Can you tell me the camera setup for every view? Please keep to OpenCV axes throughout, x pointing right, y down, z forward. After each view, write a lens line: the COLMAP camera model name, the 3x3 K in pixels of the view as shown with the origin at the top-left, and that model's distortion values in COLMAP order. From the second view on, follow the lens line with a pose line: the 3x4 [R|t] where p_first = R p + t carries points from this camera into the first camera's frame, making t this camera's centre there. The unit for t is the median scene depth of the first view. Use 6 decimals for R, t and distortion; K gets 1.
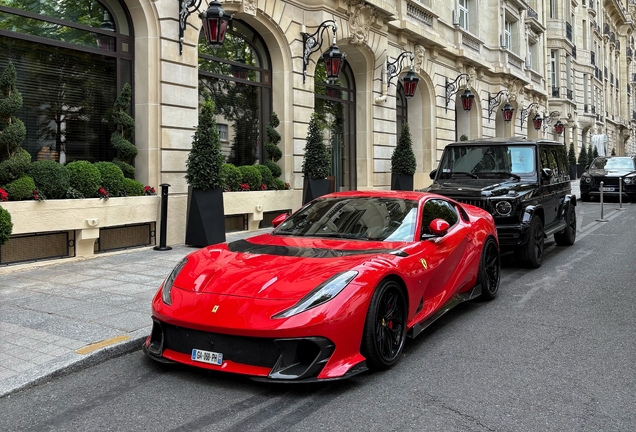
lens RADIAL K [[1116.8, 0, 318.0], [0, 1116.8, 216.0], [0, 0, 1]] dist [0.280594, -0.027527]
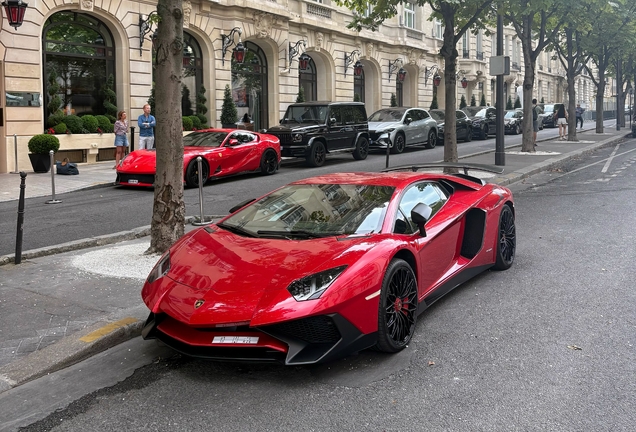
lens RADIAL K [[1030.1, 0, 318.0], [0, 1030.1, 216.0], [0, 0, 1]] dist [0.216311, 0.010494]
pose [[0.999889, -0.007372, 0.012917, 0.104659], [0.006664, 0.998514, 0.054087, 0.019786], [-0.013296, -0.053995, 0.998453, -0.522494]]
